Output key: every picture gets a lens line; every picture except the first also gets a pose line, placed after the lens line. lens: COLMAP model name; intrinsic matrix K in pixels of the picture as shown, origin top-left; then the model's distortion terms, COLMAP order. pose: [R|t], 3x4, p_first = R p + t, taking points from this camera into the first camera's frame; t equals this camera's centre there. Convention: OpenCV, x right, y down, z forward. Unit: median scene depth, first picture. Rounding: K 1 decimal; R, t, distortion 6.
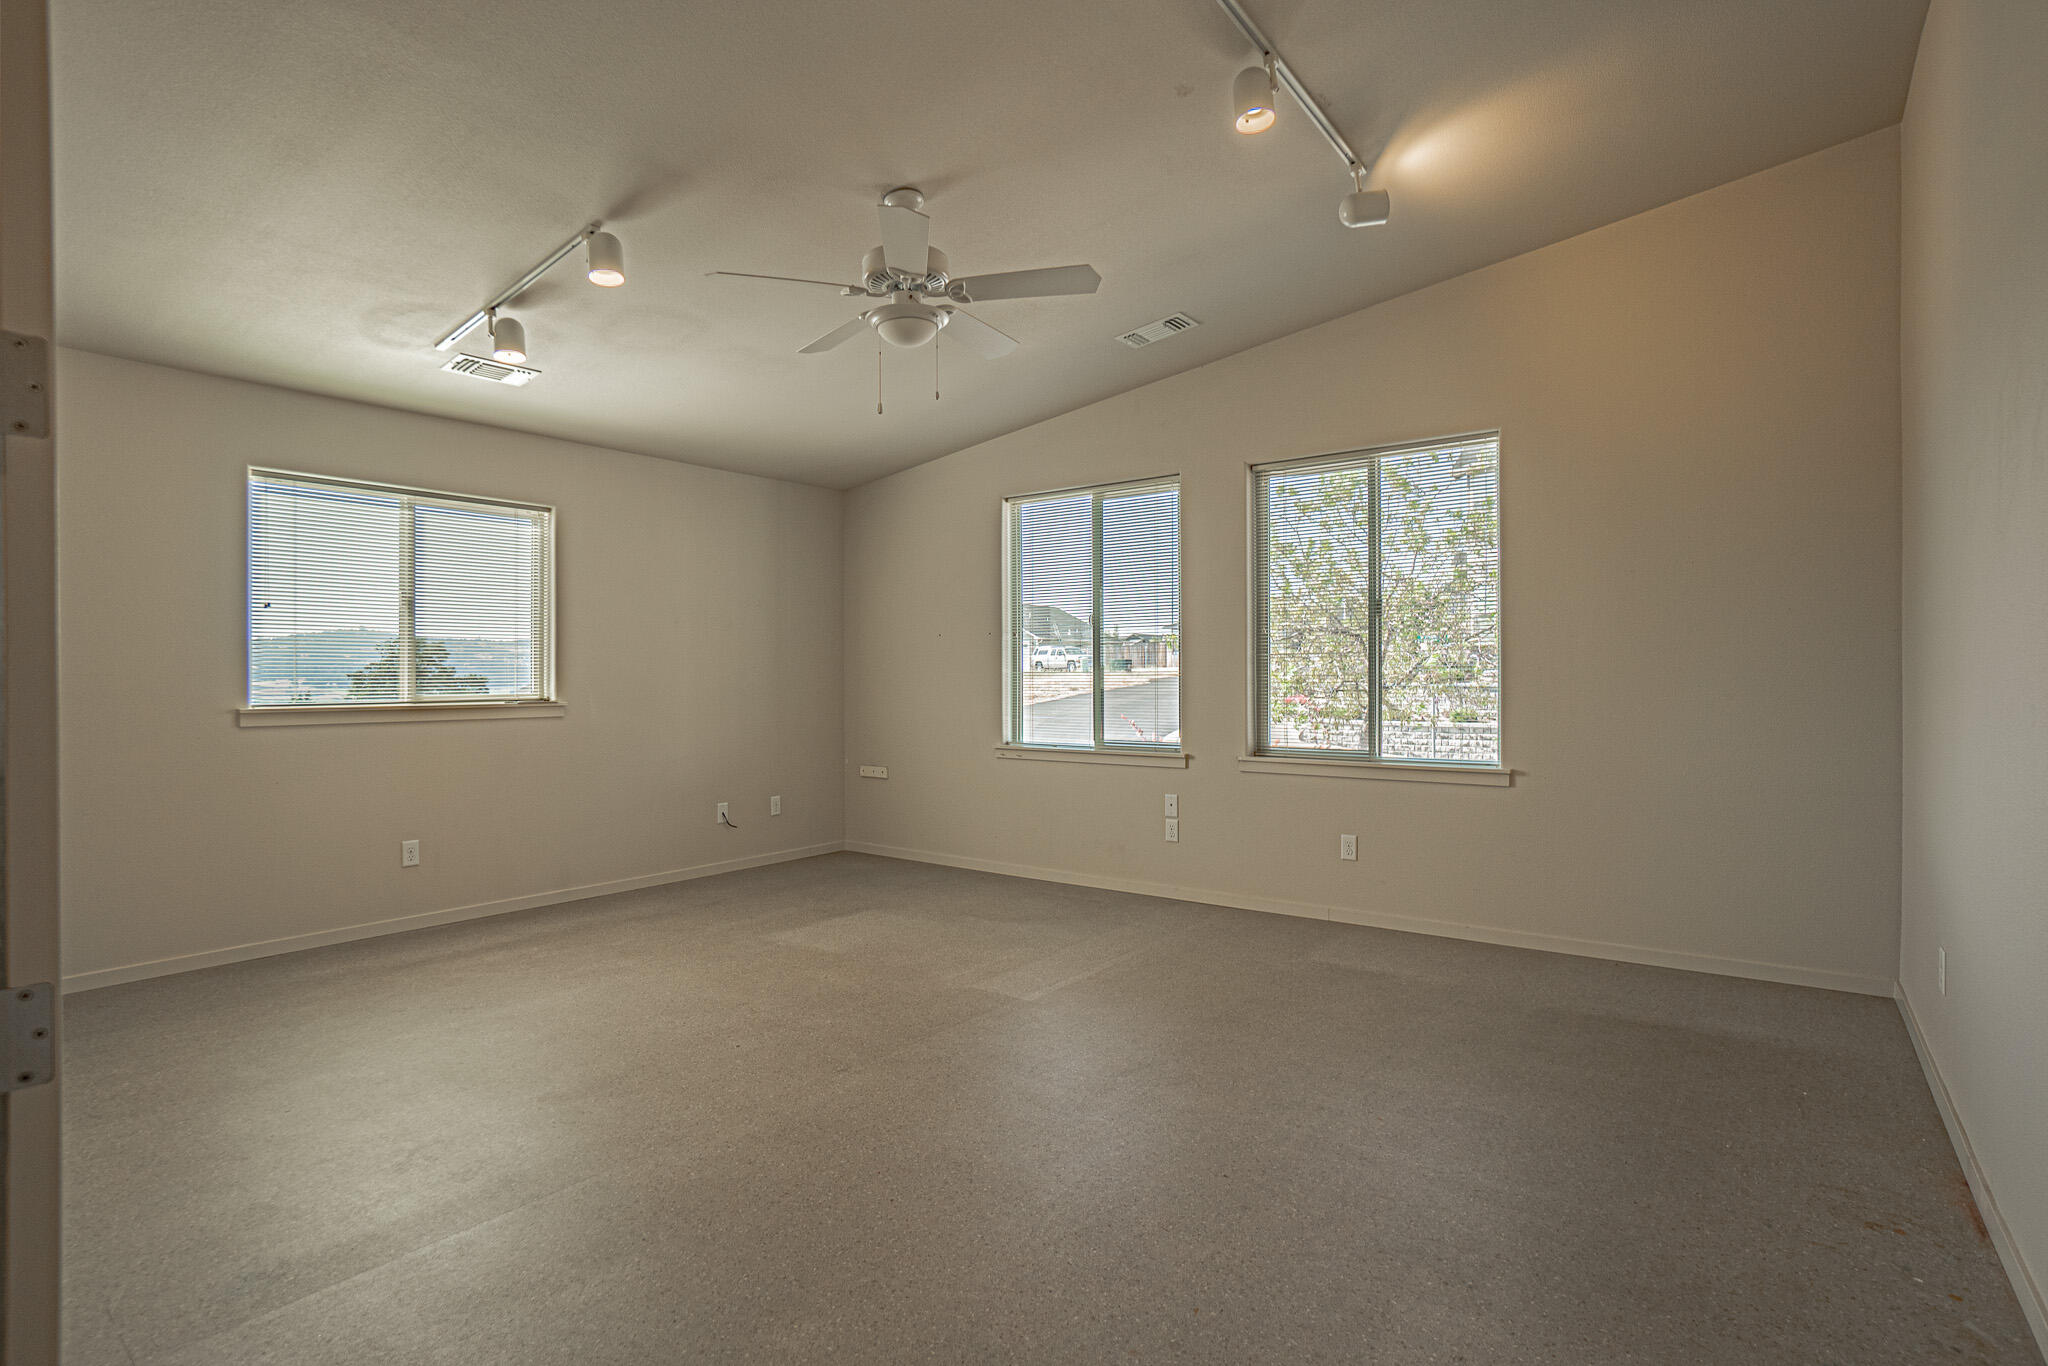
lens RADIAL K [[980.2, 0, 1012.0], [0, 980.2, 680.8], [0, 0, 1]] dist [-0.024494, 0.000088]
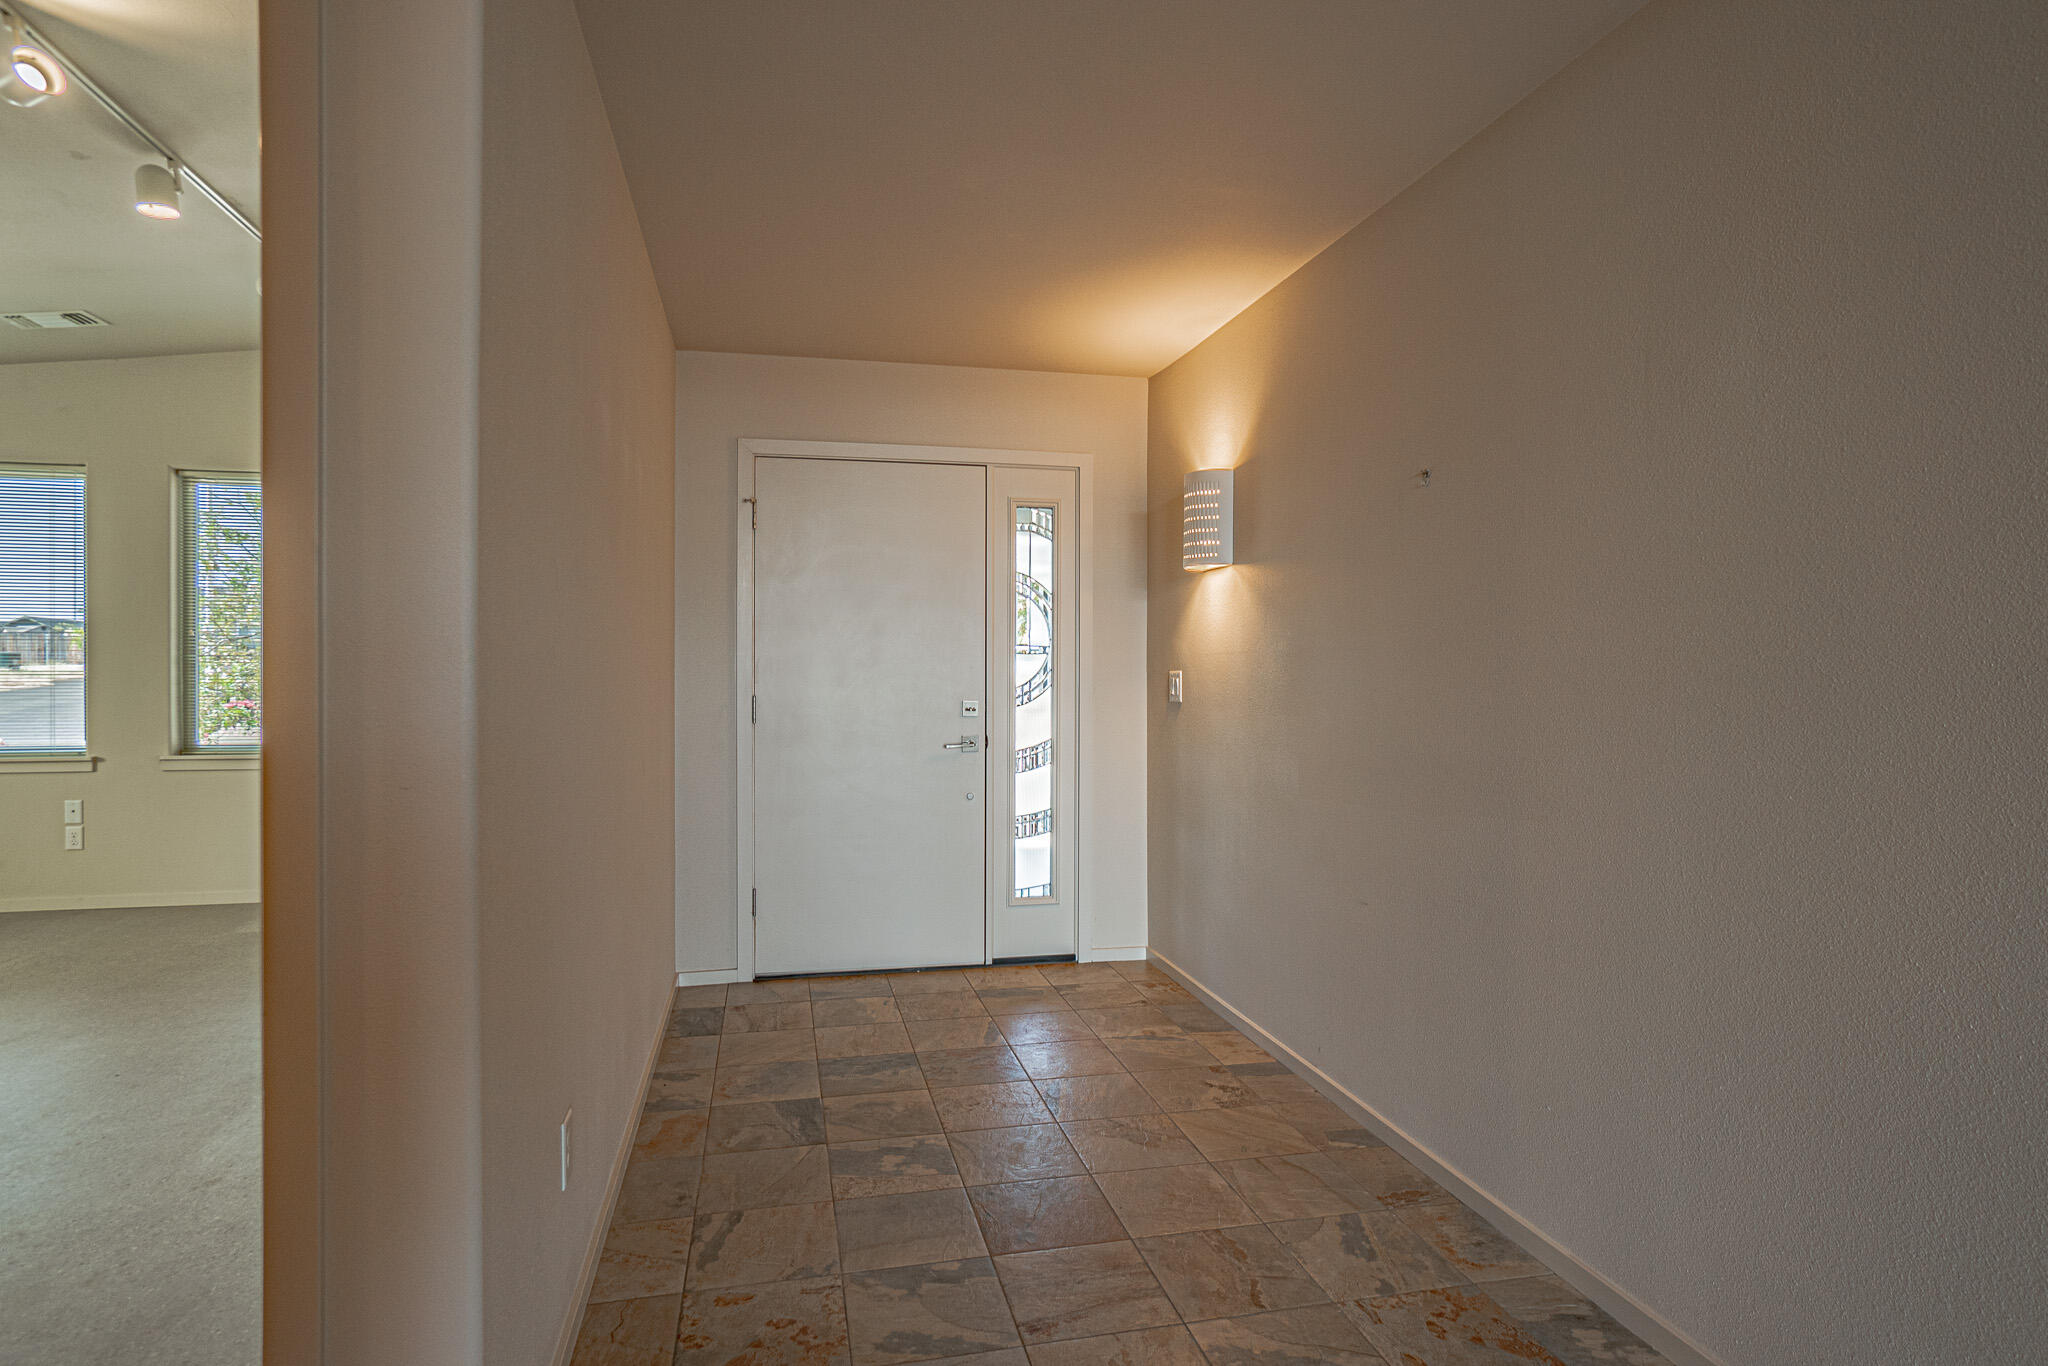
lens RADIAL K [[1049.9, 0, 1012.3], [0, 1049.9, 681.4], [0, 0, 1]] dist [-0.008639, 0.001901]
pose [[0.636185, 0.000853, 0.771536, -0.040357], [-0.000241, 1.000000, -0.000906, 0.001024], [-0.771537, 0.000391, 0.636185, -0.357545]]
